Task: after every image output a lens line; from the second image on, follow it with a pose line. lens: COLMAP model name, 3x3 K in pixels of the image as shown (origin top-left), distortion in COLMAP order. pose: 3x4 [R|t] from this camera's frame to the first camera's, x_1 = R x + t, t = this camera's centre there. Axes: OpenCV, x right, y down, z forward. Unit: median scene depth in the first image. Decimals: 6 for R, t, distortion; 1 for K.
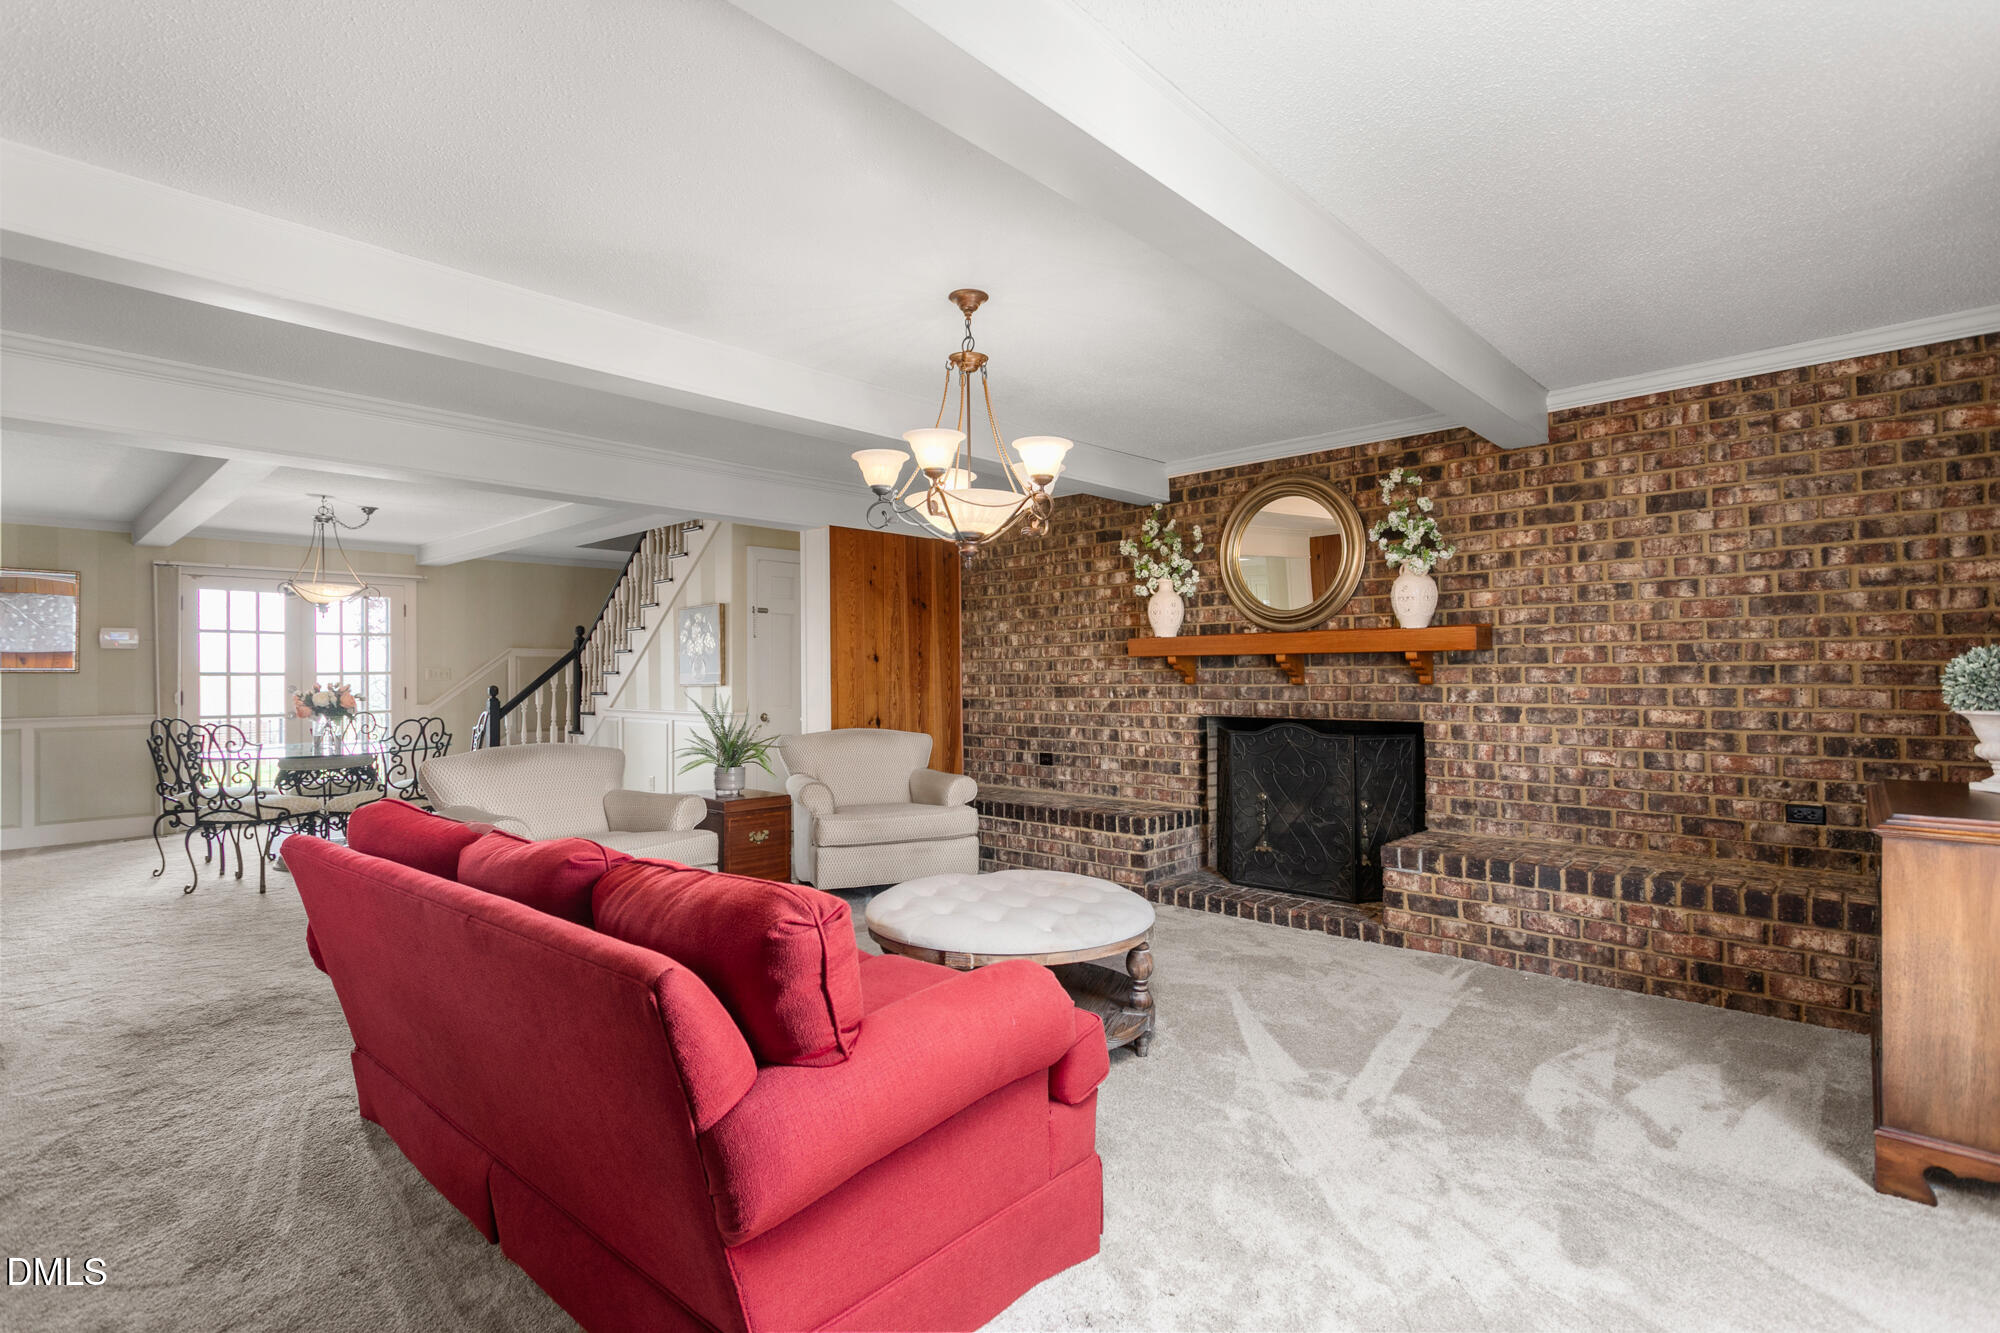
lens RADIAL K [[958.8, 0, 998.4], [0, 958.8, 659.7], [0, 0, 1]] dist [0.002280, 0.000859]
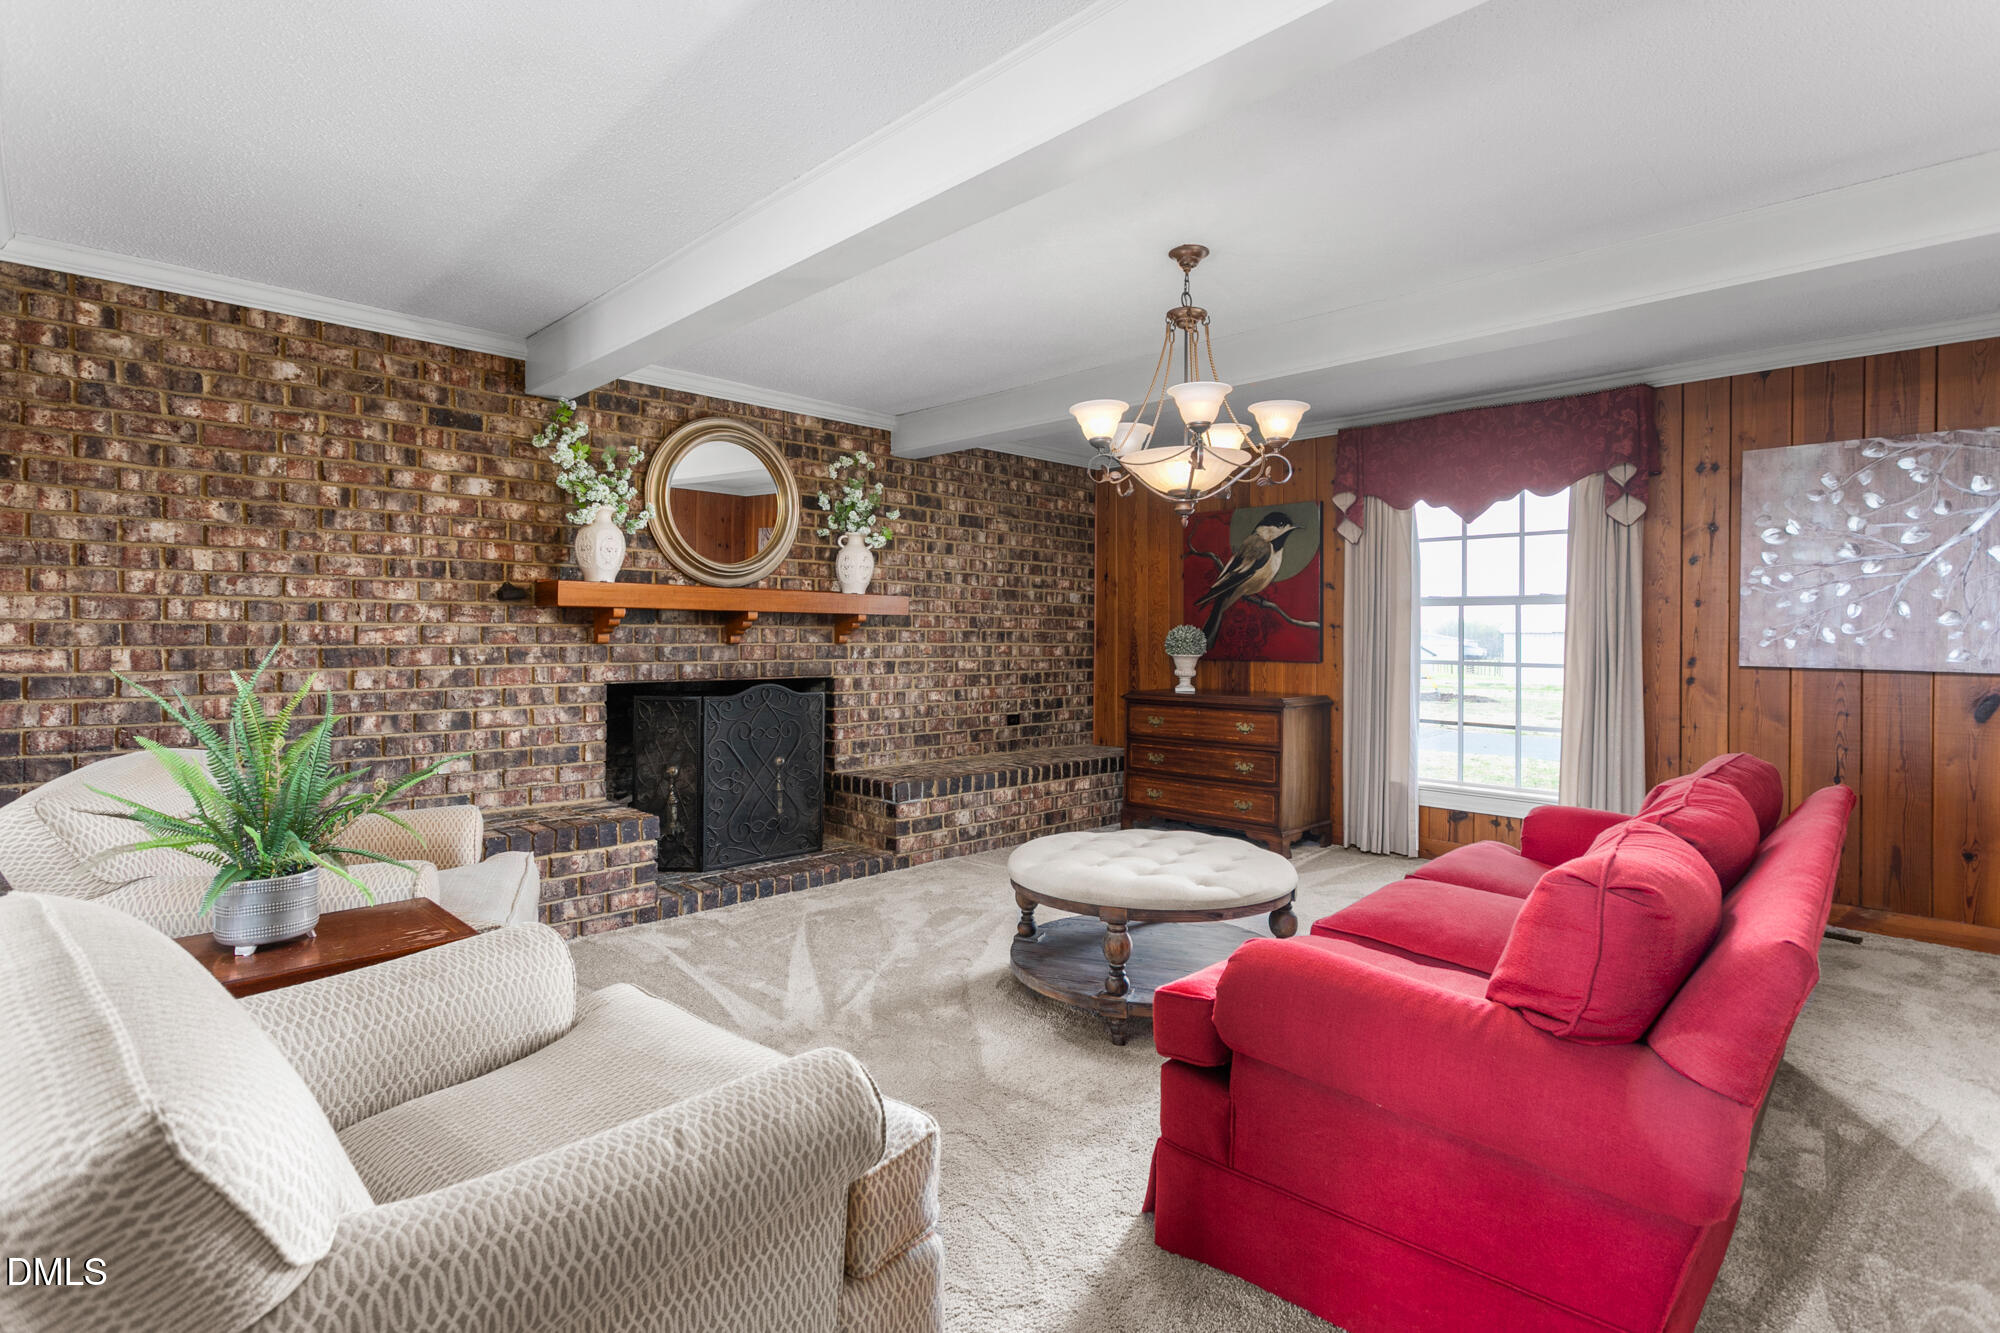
lens RADIAL K [[958.8, 0, 985.8], [0, 958.8, 635.7], [0, 0, 1]] dist [0.002280, 0.000859]
pose [[0.045667, 0.008056, 0.998924, -0.604739], [-0.022619, 0.999719, -0.007028, 0.018410], [-0.998701, -0.022273, 0.045837, 0.692475]]
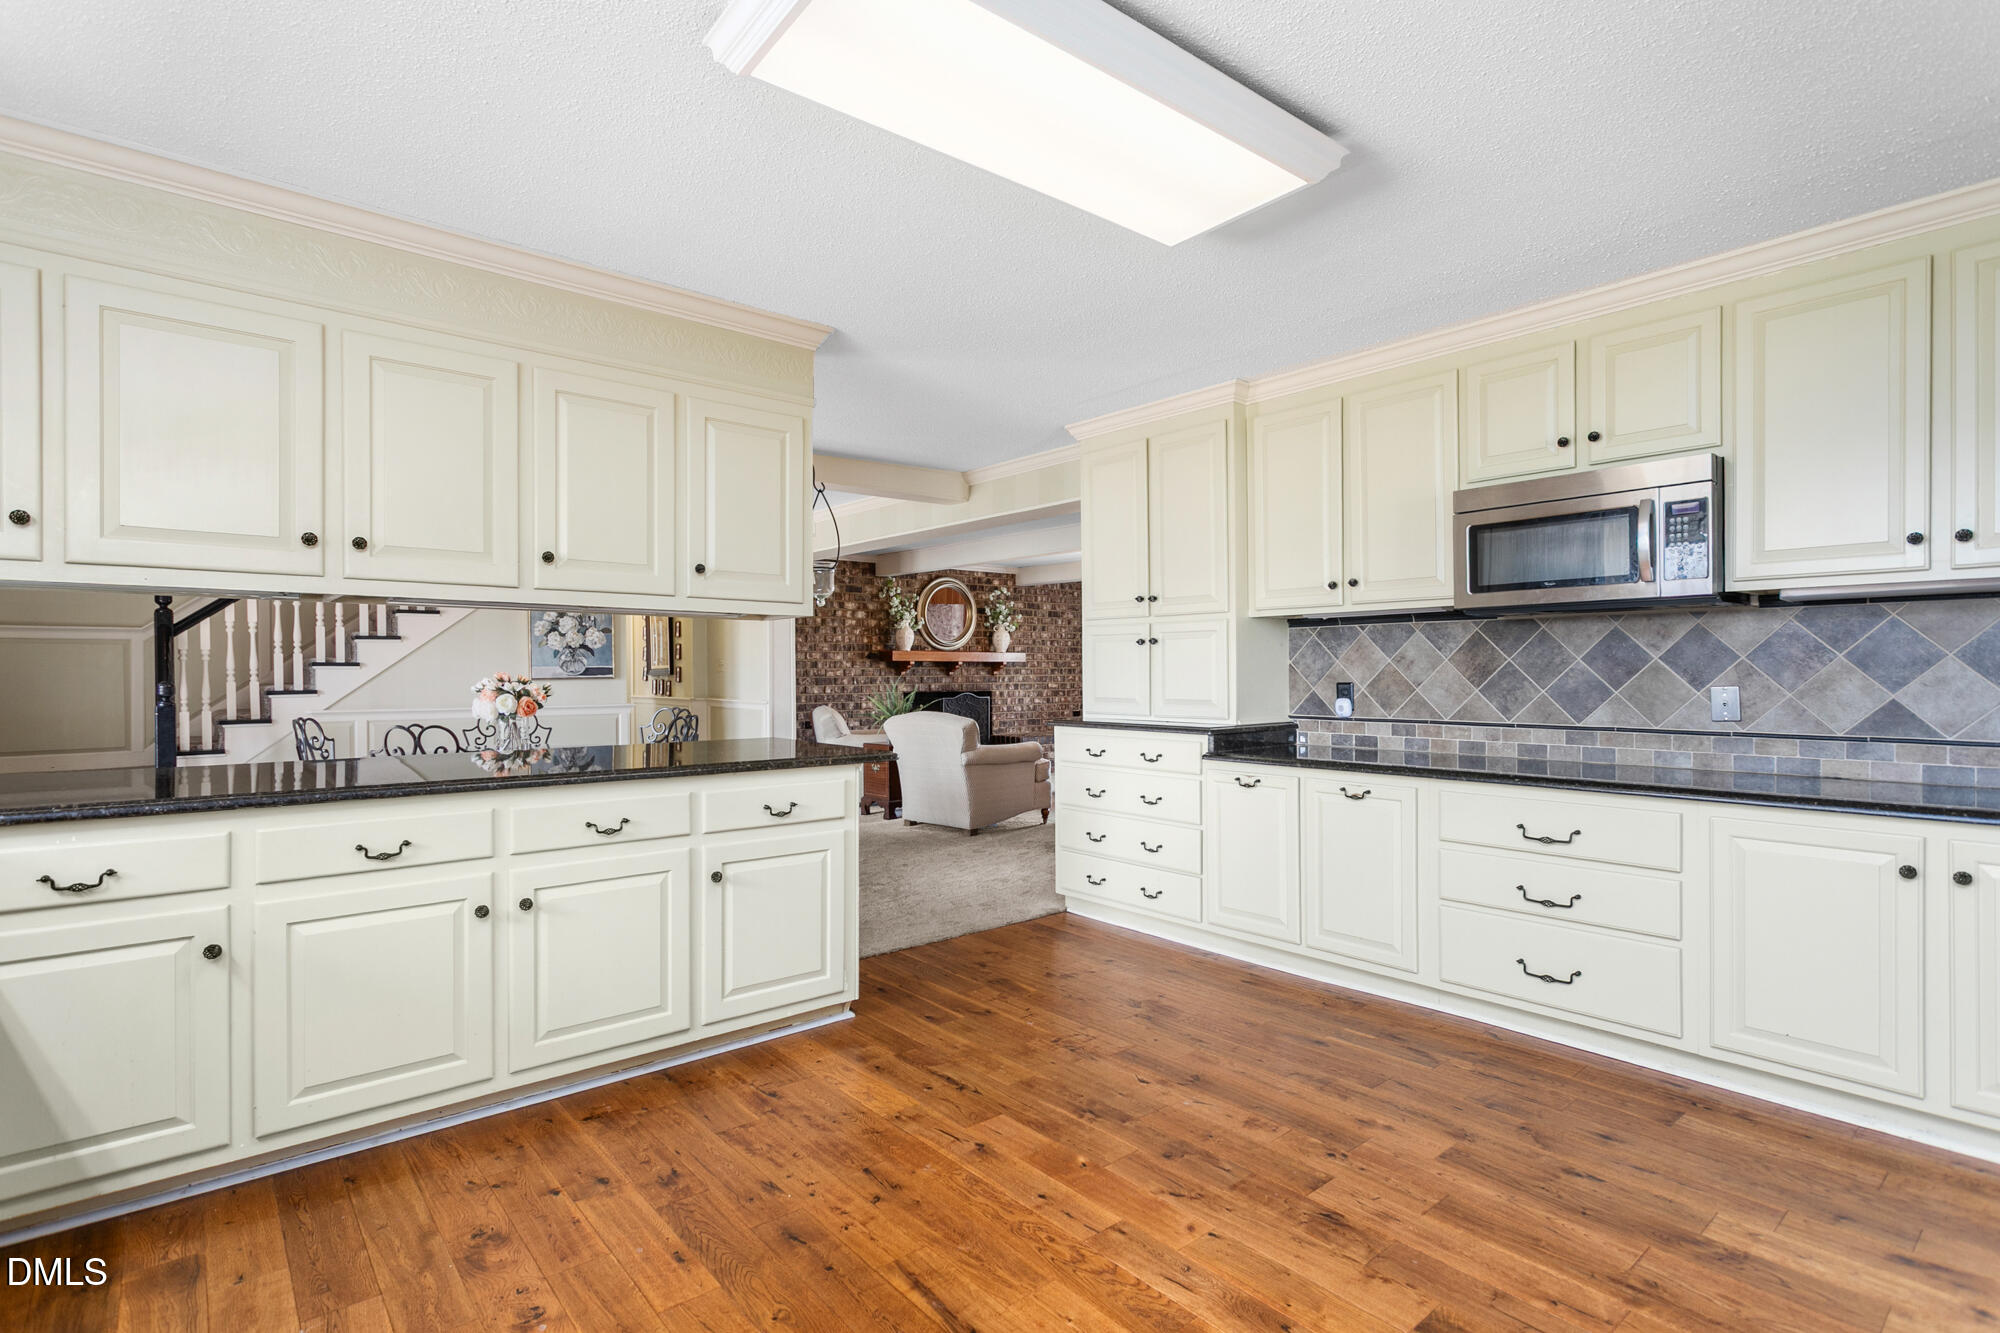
lens RADIAL K [[958.8, 0, 997.5], [0, 958.8, 663.9], [0, 0, 1]] dist [0.002280, 0.000859]
pose [[0.117233, 0.013514, 0.993013, -1.769166], [-0.014821, 0.999820, -0.011857, 0.022783], [-0.992994, -0.013327, 0.117412, 0.628611]]
